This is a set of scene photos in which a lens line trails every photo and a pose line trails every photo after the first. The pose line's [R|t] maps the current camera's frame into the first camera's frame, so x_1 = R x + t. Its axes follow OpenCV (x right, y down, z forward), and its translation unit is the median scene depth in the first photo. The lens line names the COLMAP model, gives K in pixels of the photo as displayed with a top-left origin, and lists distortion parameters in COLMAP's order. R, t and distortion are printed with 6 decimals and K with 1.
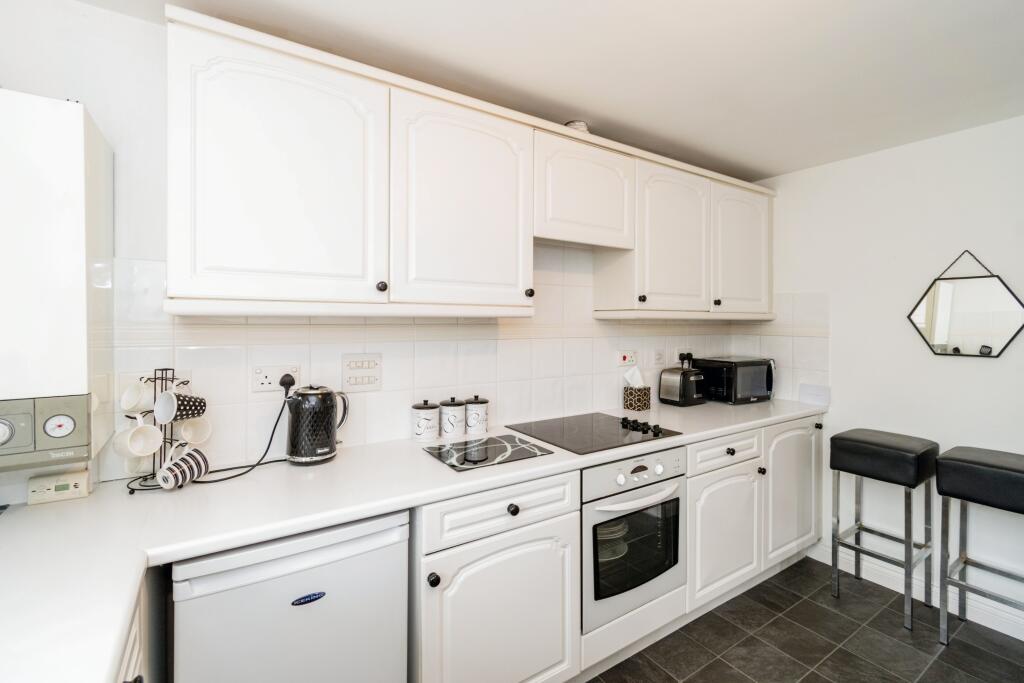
lens RADIAL K [[448.9, 0, 535.7], [0, 448.9, 319.9], [0, 0, 1]] dist [0.000261, 0.000645]
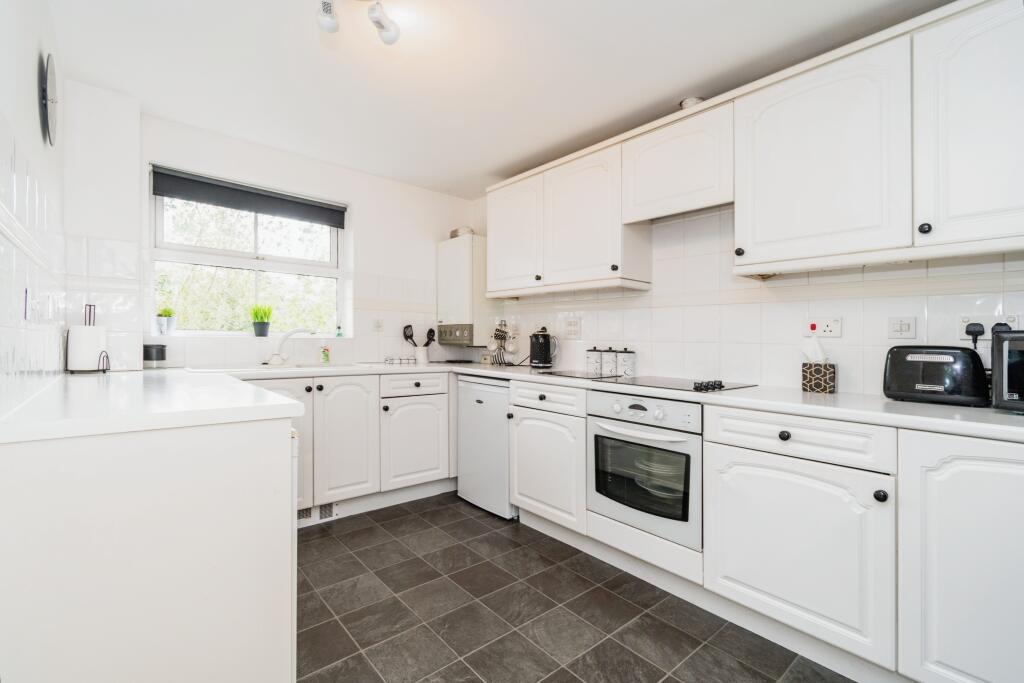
lens RADIAL K [[448.9, 0, 505.7], [0, 448.9, 336.6], [0, 0, 1]] dist [0.000261, 0.000645]
pose [[0.124734, -0.003324, -0.992185, 1.270992], [-0.008696, 0.999952, -0.004443, 0.154485], [0.992152, 0.009182, 0.124699, 0.503439]]
